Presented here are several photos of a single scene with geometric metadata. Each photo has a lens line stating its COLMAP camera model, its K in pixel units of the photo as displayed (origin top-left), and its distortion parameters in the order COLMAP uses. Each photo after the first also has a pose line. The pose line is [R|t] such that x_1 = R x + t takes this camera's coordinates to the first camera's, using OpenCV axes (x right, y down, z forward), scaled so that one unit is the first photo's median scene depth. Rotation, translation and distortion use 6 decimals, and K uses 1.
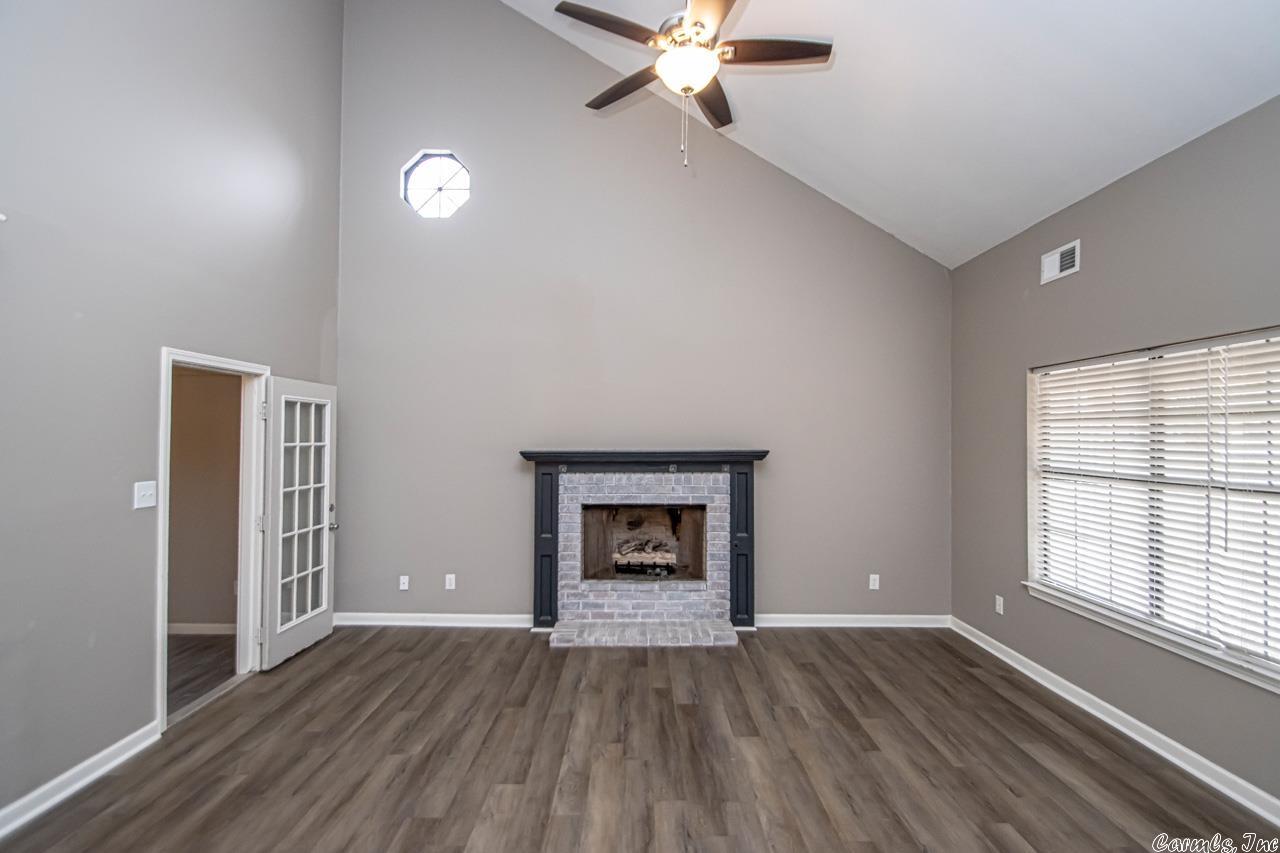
lens RADIAL K [[598.5, 0, 645.9], [0, 598.5, 426.9], [0, 0, 1]] dist [0.013868, -0.016675]
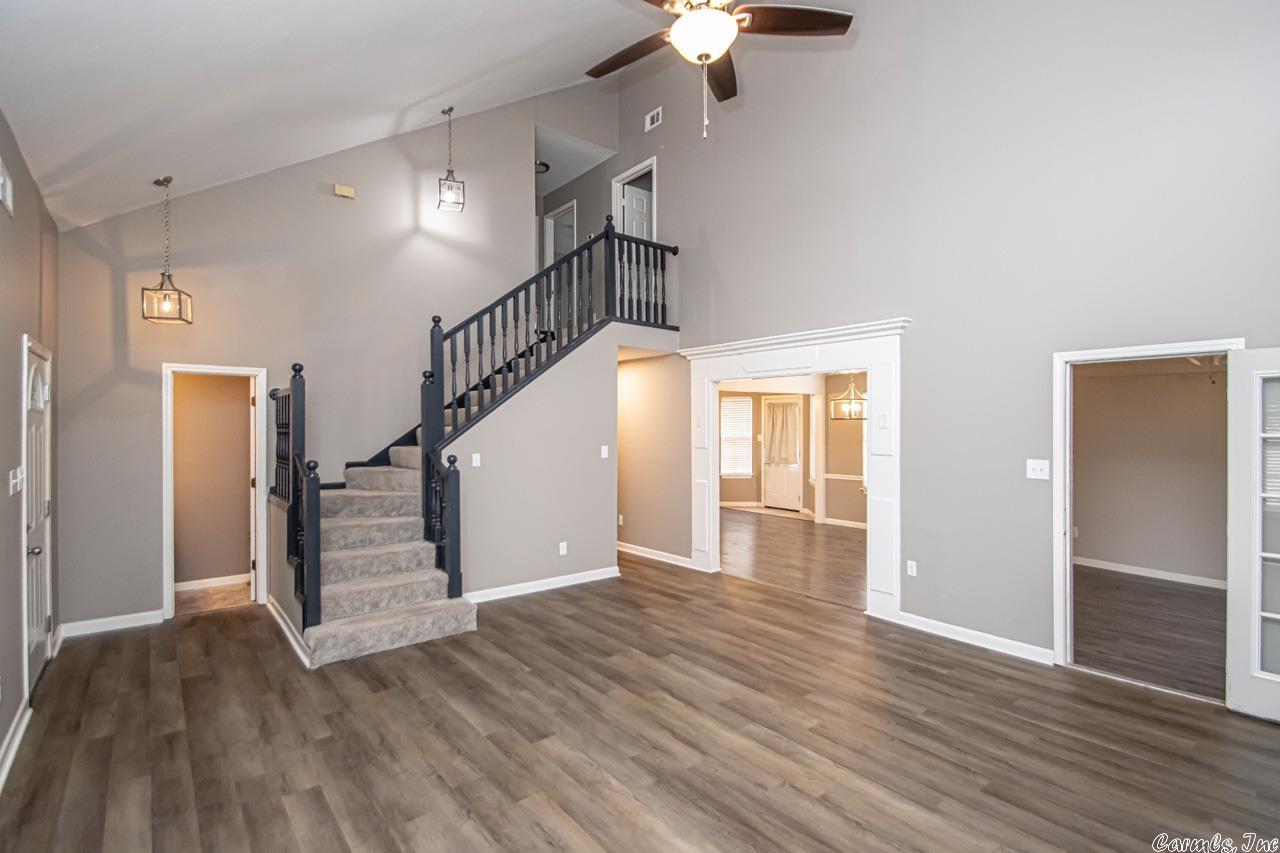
lens RADIAL K [[608.3, 0, 644.3], [0, 608.3, 421.7], [0, 0, 1]] dist [0.020792, -0.020967]
pose [[-0.785725, -0.006801, -0.618538, 0.452577], [0.007382, 0.999765, -0.020370, 0.022417], [0.618531, -0.020572, -0.785491, 1.038550]]
